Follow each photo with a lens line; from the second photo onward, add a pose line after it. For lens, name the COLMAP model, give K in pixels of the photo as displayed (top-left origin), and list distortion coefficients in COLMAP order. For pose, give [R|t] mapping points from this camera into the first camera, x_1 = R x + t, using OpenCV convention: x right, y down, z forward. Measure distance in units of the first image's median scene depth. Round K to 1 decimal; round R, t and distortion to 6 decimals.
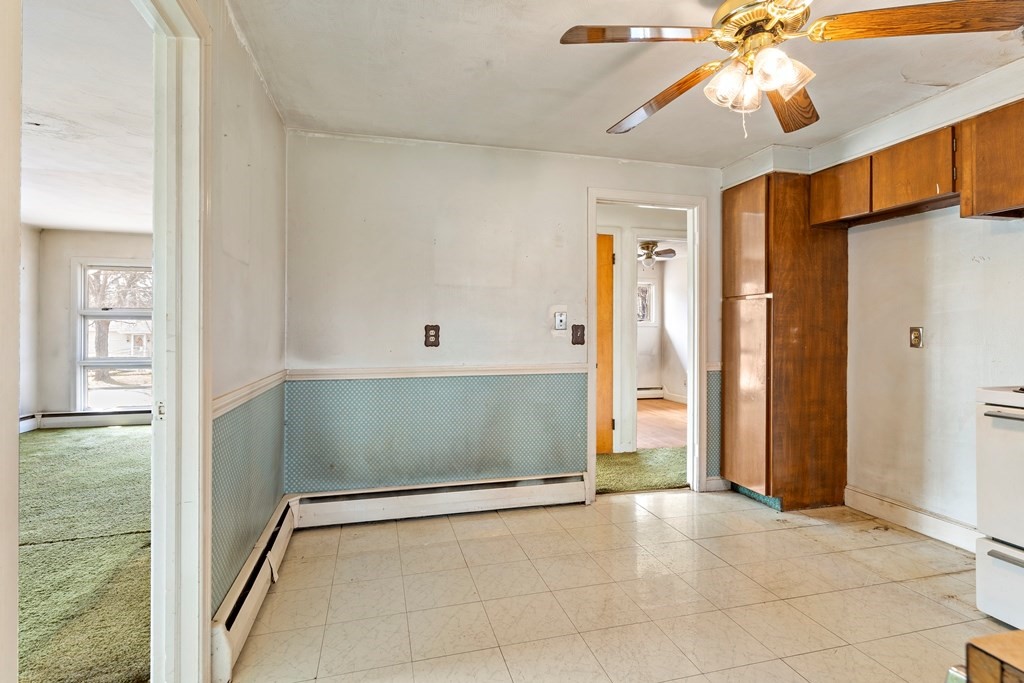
lens RADIAL K [[495.8, 0, 510.2], [0, 495.8, 330.8], [0, 0, 1]] dist [0.000121, -0.000083]
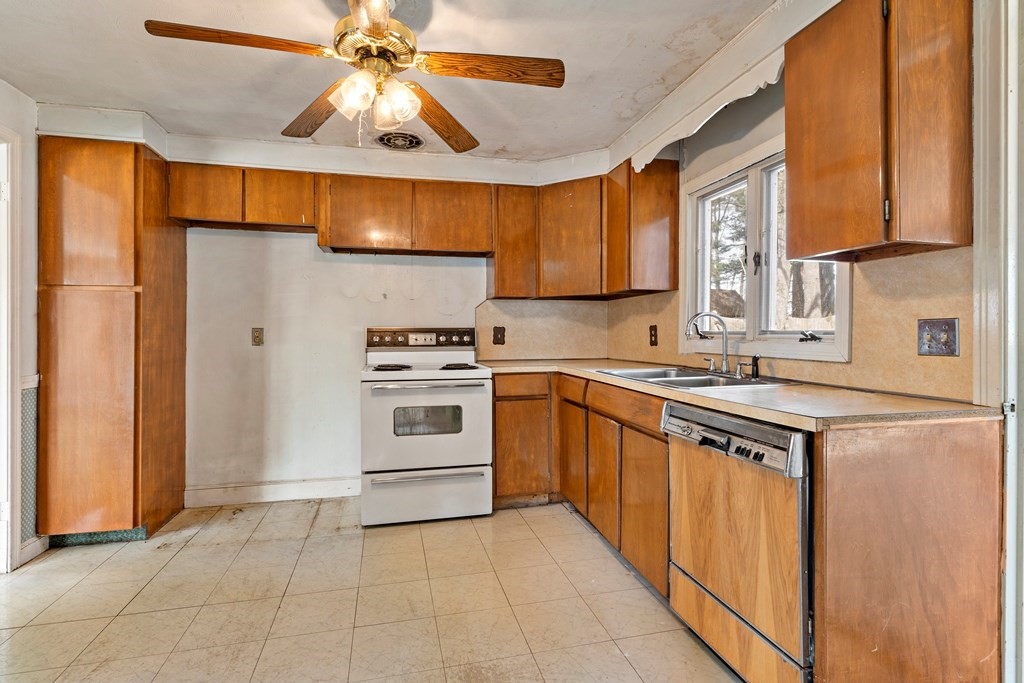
lens RADIAL K [[495.8, 0, 510.2], [0, 495.8, 330.8], [0, 0, 1]] dist [0.000121, -0.000083]
pose [[0.022487, 0.000293, 0.999747, -0.316517], [-0.000147, 1.000000, -0.000290, 0.000082], [-0.999747, -0.000140, 0.022487, 0.357735]]
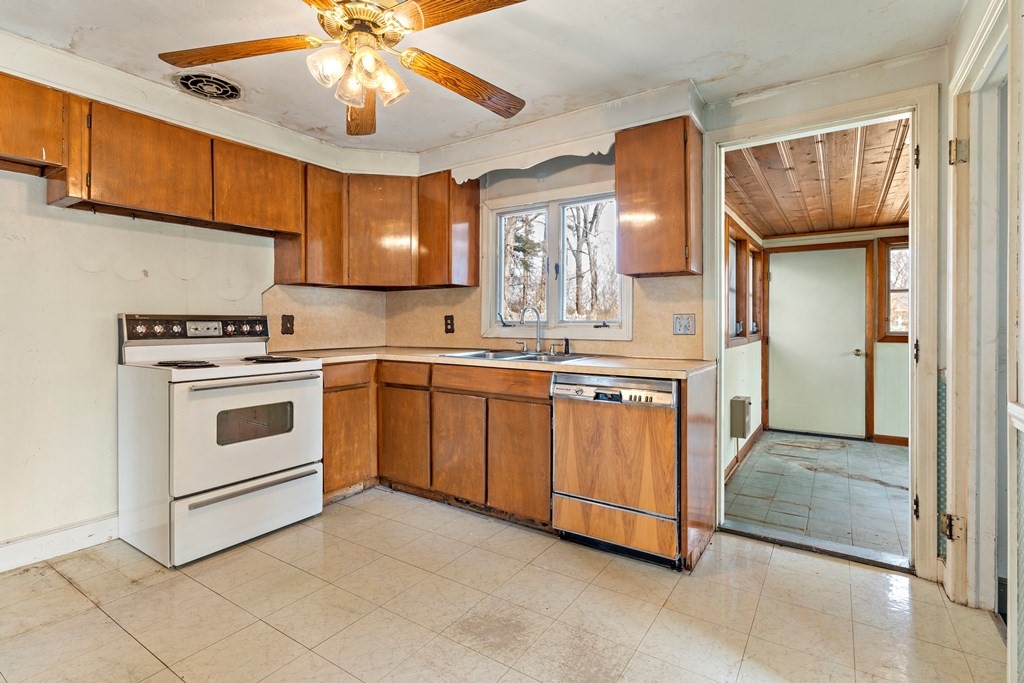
lens RADIAL K [[491.0, 0, 511.3], [0, 491.0, 320.7], [0, 0, 1]] dist [0.001630, 0.000028]
pose [[-0.659893, -0.001175, 0.751358, -0.261630], [-0.004192, 0.999989, -0.002117, 0.003052], [-0.751348, -0.004547, -0.659891, 0.771631]]
